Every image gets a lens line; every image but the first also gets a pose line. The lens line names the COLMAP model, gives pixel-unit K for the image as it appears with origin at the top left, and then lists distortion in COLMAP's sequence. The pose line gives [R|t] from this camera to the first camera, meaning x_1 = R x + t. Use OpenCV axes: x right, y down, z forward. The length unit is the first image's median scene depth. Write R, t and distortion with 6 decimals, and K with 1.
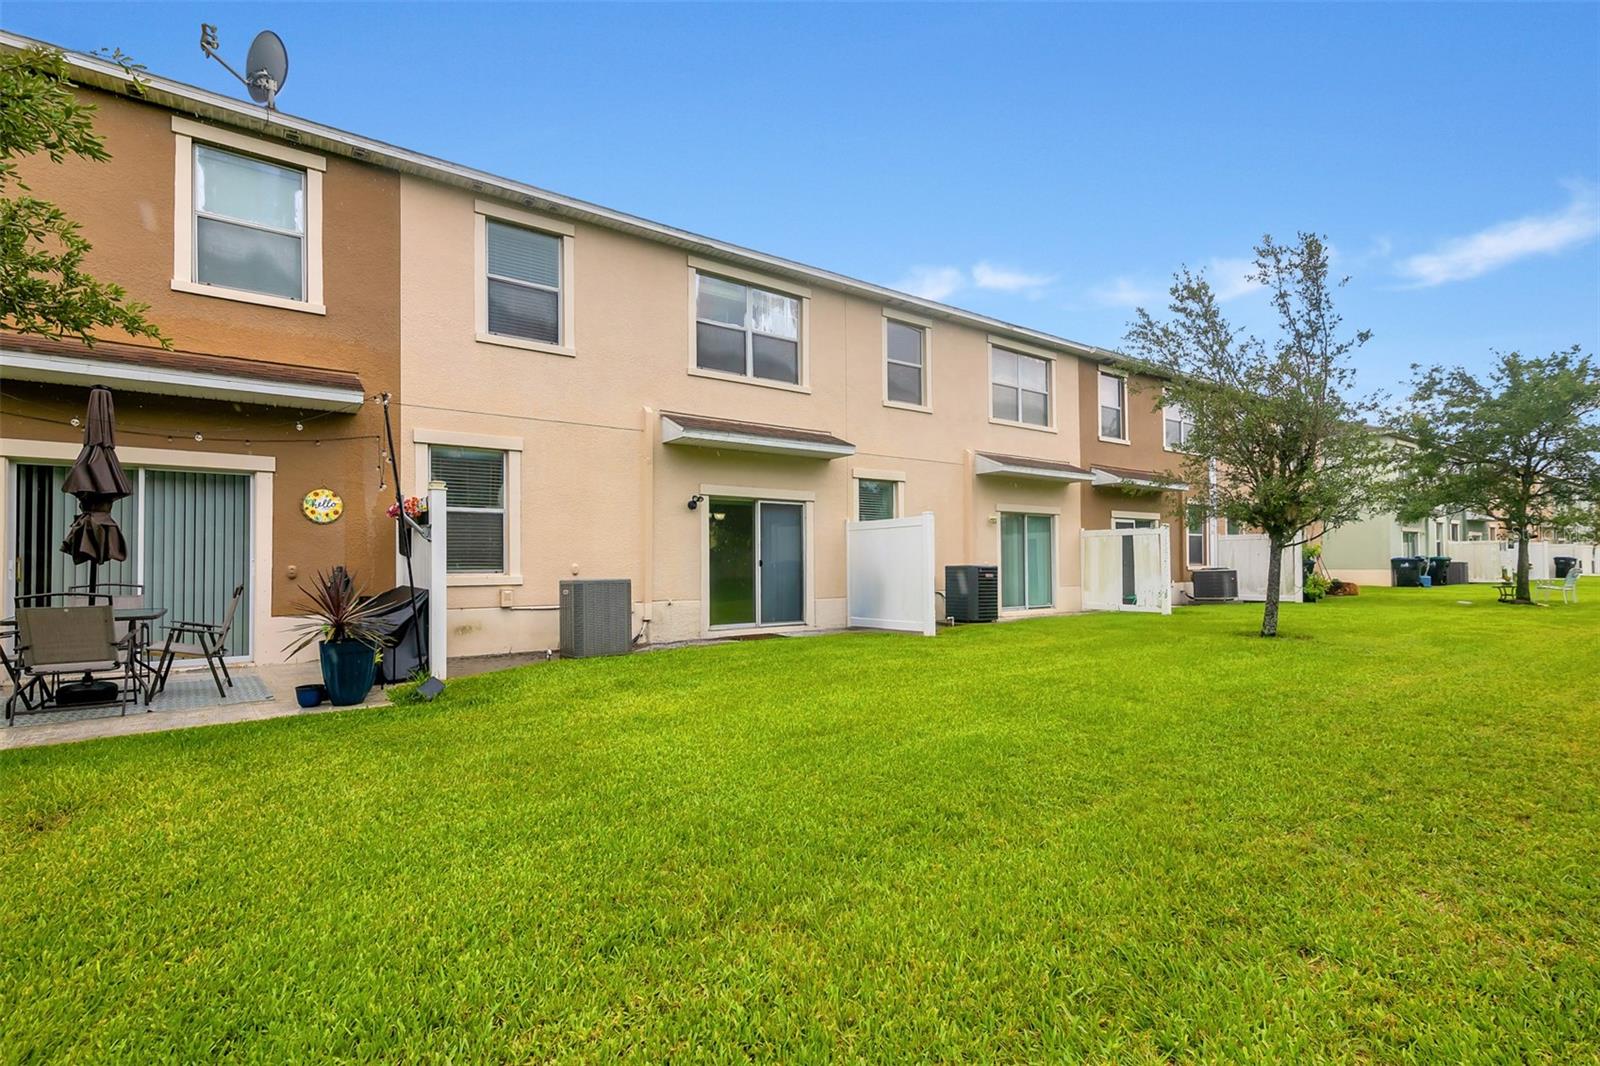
lens RADIAL K [[758.9, 0, 800.8], [0, 758.9, 540.8], [0, 0, 1]] dist [0.008695, 0.000065]
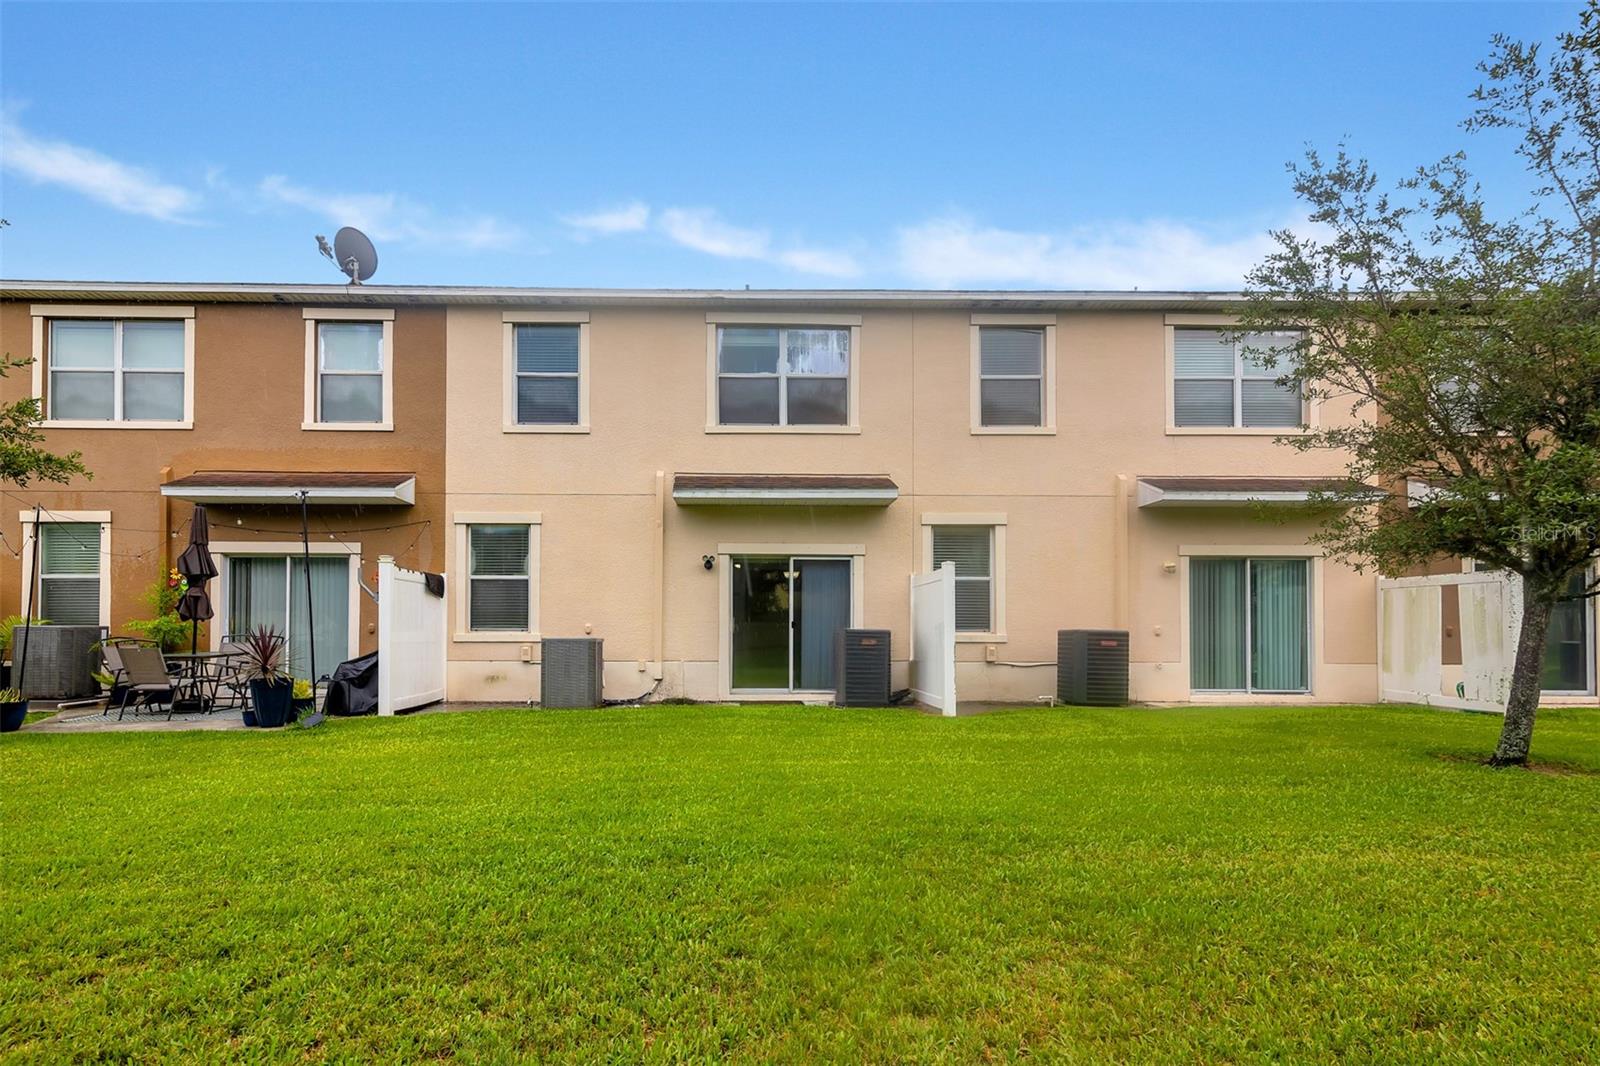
lens RADIAL K [[758.9, 0, 802.9], [0, 758.9, 598.6], [0, 0, 1]] dist [0.008695, 0.000065]
pose [[0.809183, -0.005072, -0.587535, 0.526831], [0.010191, 0.999933, 0.005403, -0.007488], [0.587468, -0.010359, 0.809181, 0.267947]]
